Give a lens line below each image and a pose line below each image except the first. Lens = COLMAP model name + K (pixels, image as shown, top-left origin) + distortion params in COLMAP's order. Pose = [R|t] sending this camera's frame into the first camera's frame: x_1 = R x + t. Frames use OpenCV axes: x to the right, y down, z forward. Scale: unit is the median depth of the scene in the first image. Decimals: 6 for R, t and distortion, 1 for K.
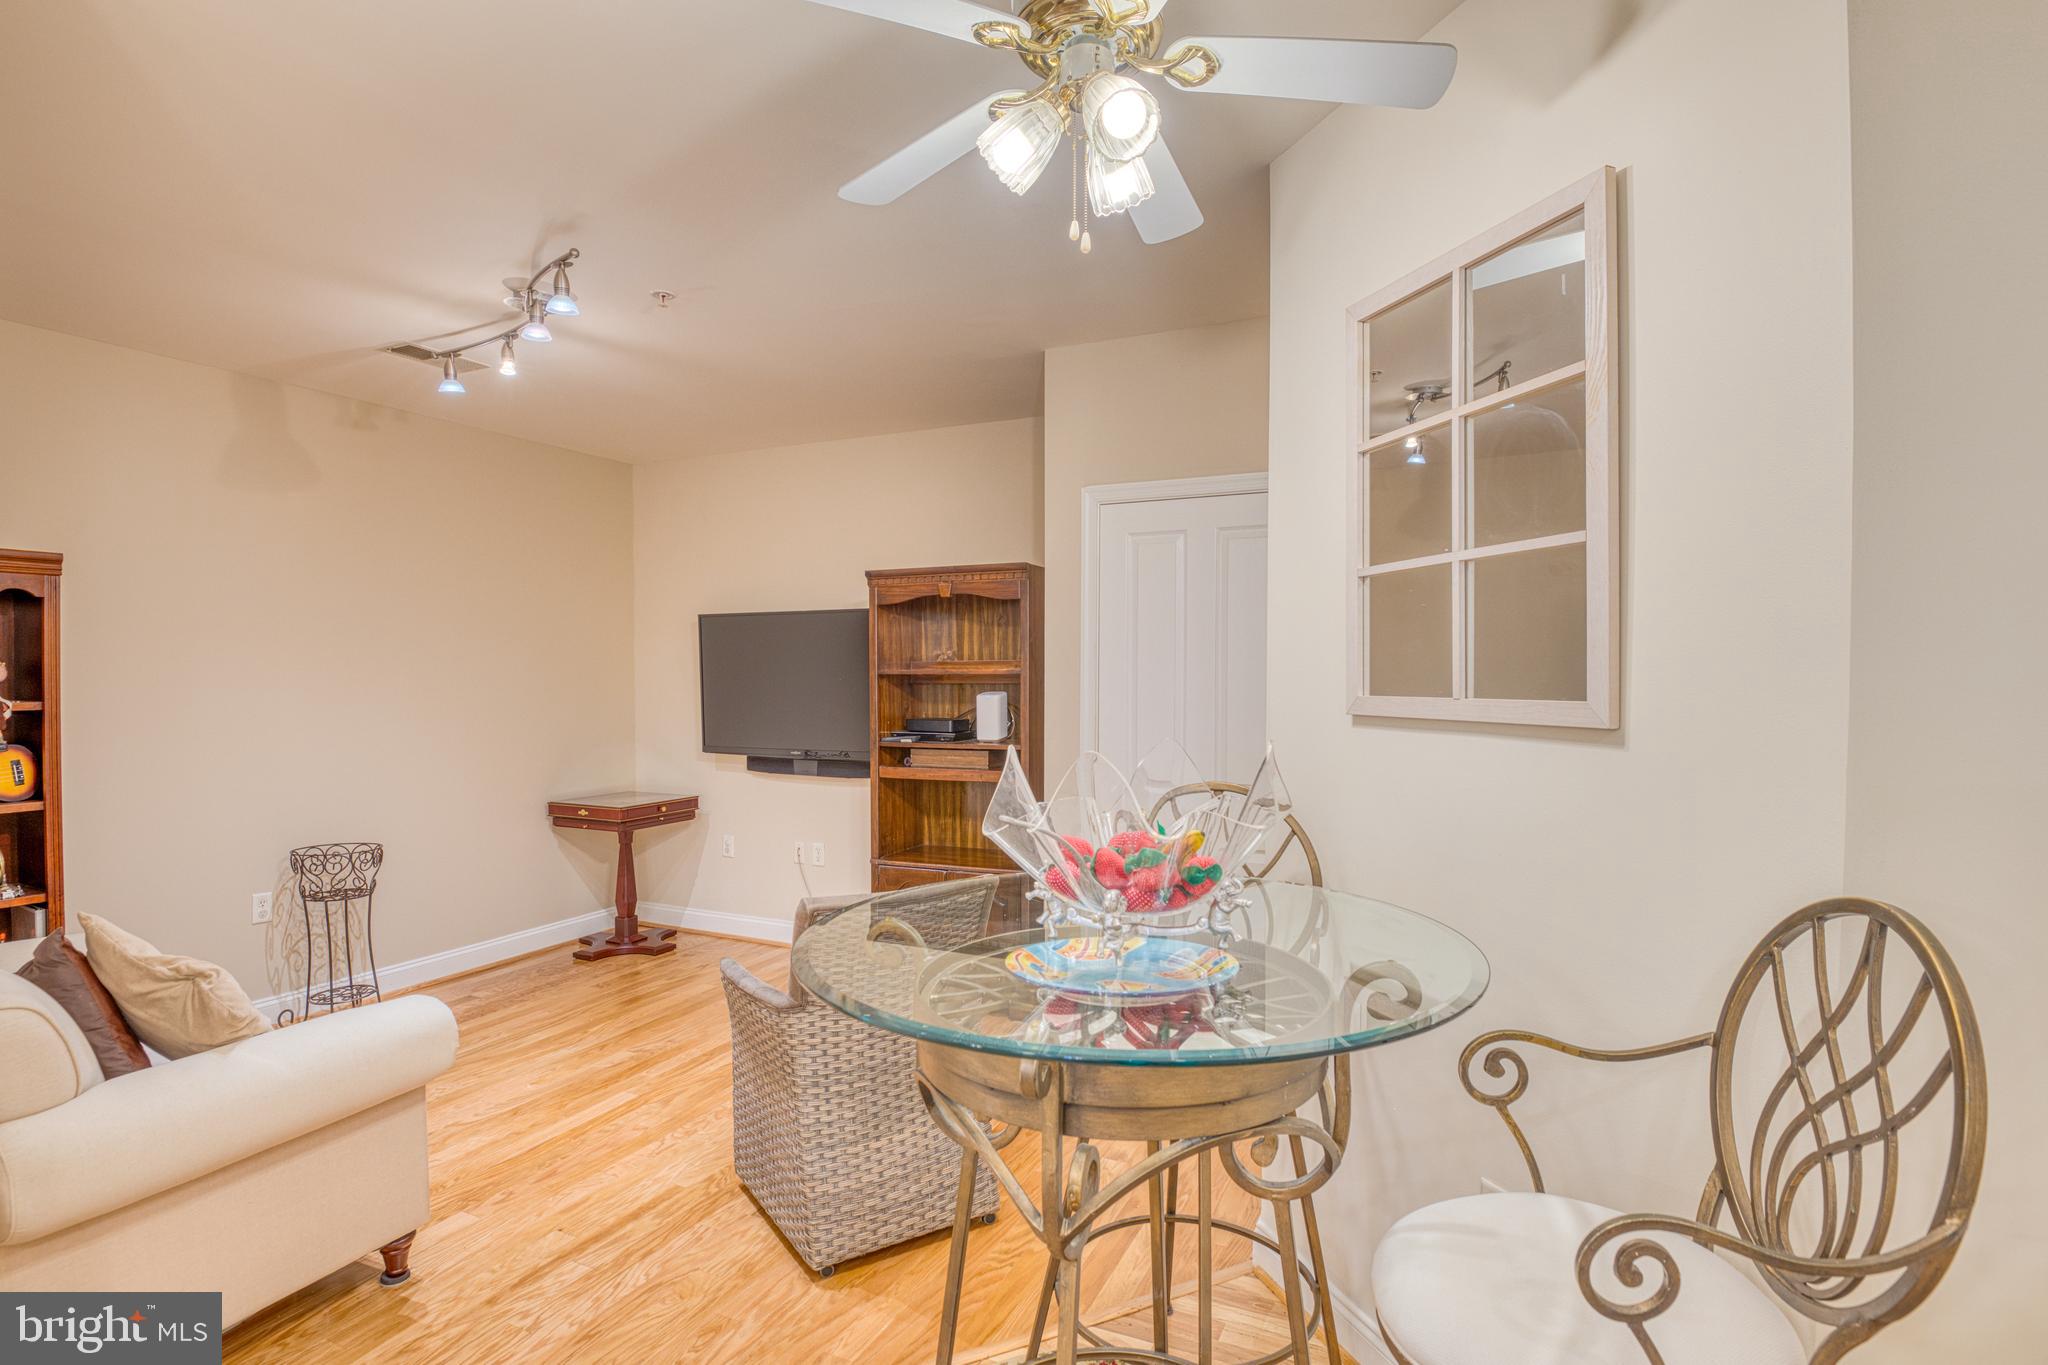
lens RADIAL K [[975.3, 0, 1024.6], [0, 975.3, 690.5], [0, 0, 1]] dist [-0.002354, -0.028133]
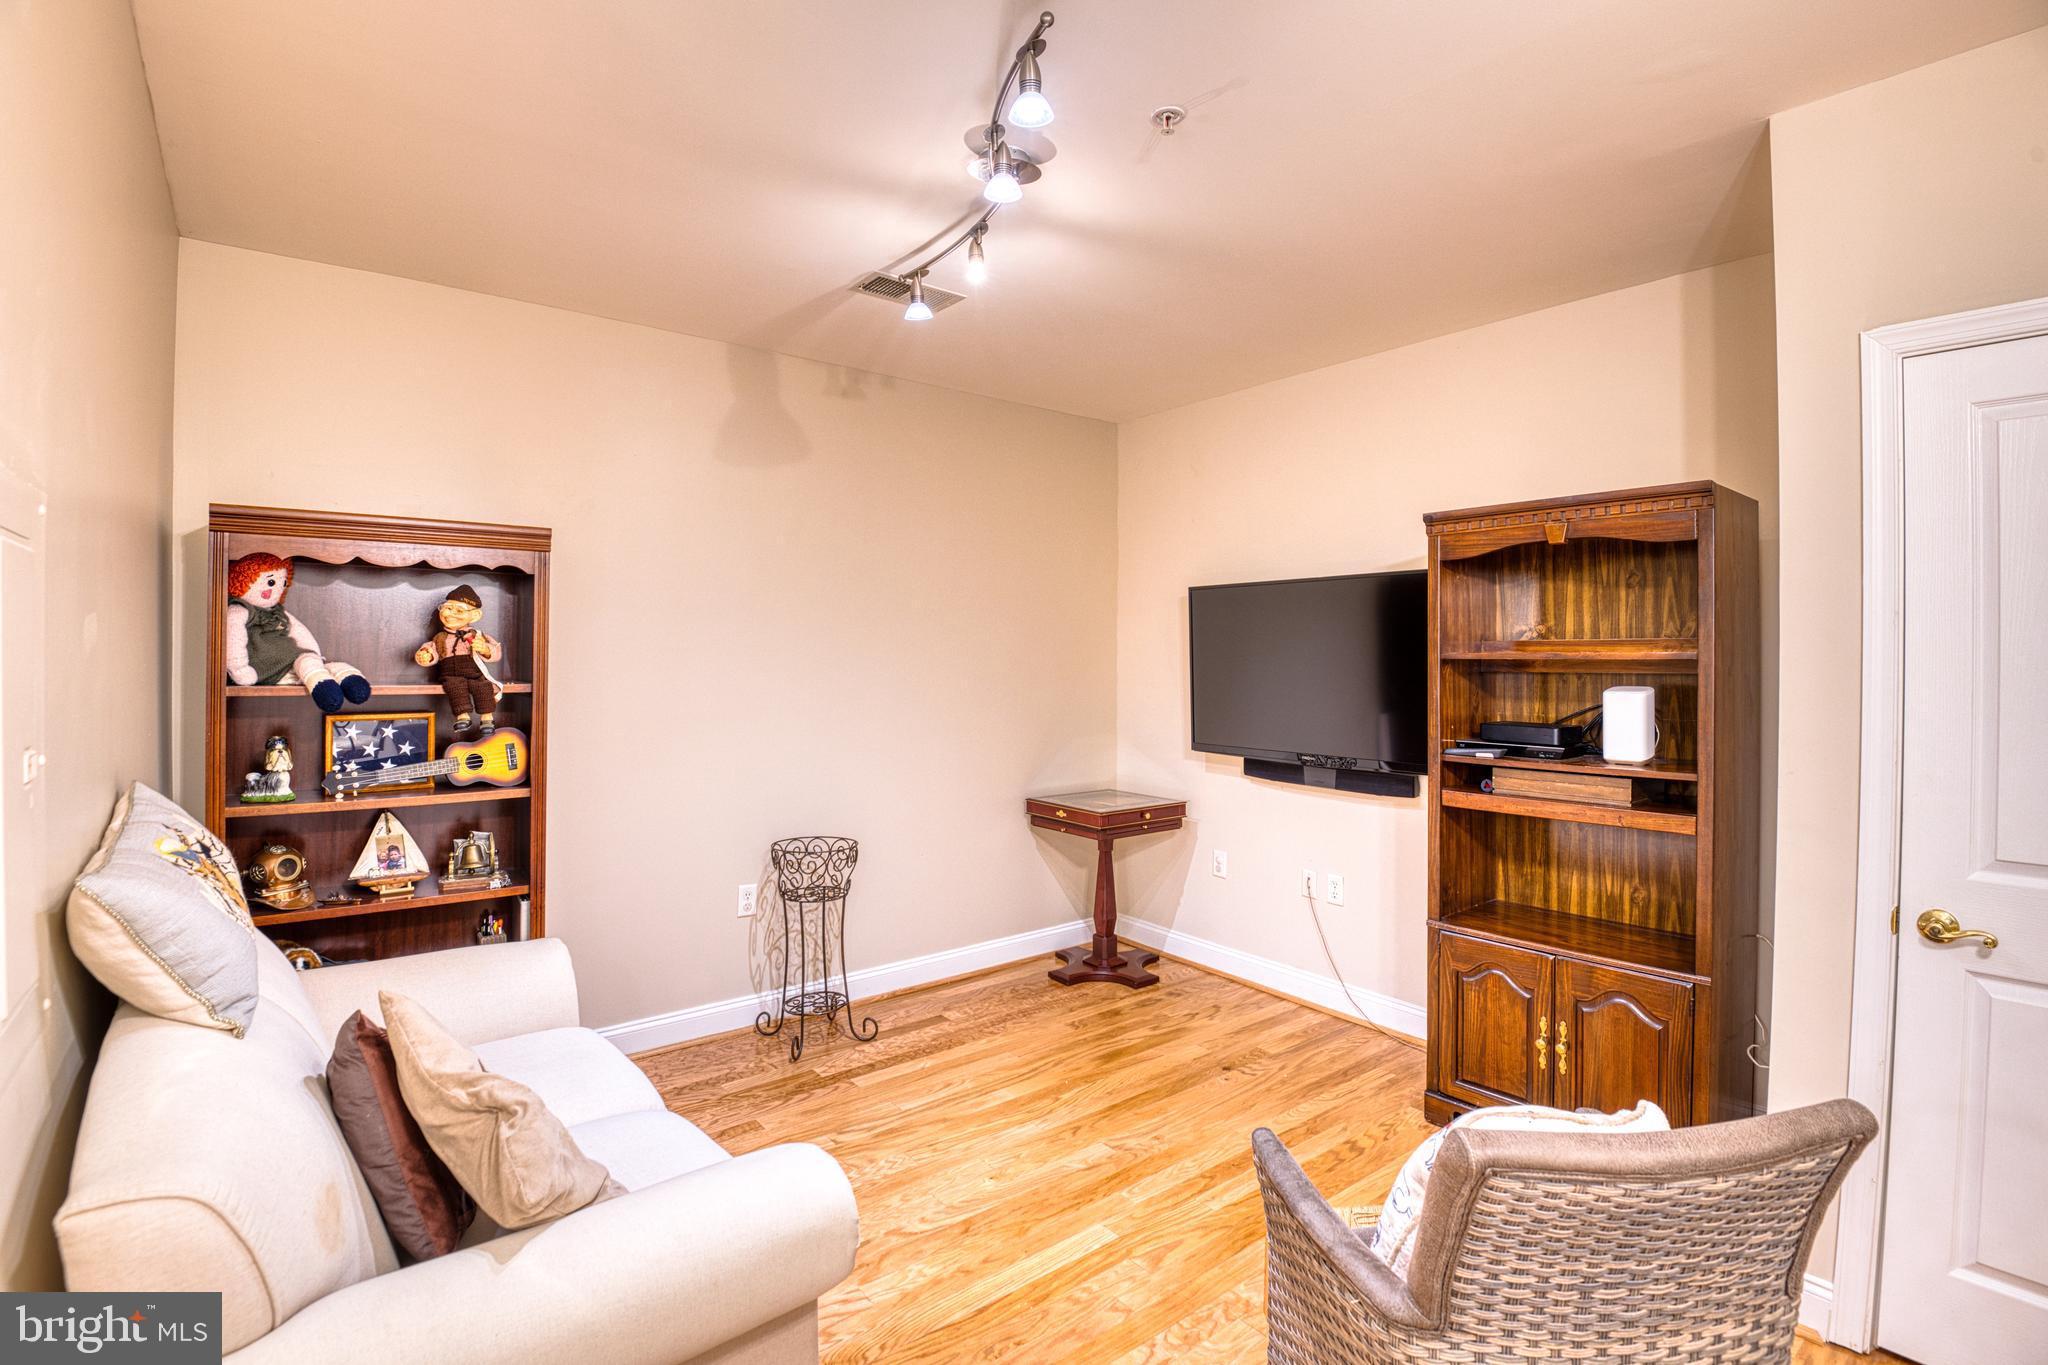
lens RADIAL K [[975.3, 0, 1024.6], [0, 975.3, 690.5], [0, 0, 1]] dist [-0.002354, -0.028133]
pose [[0.891061, 0.019218, -0.453476, -0.099738], [-0.011369, 0.999735, 0.020030, -0.004594], [0.453741, -0.012693, 0.891043, 0.234789]]
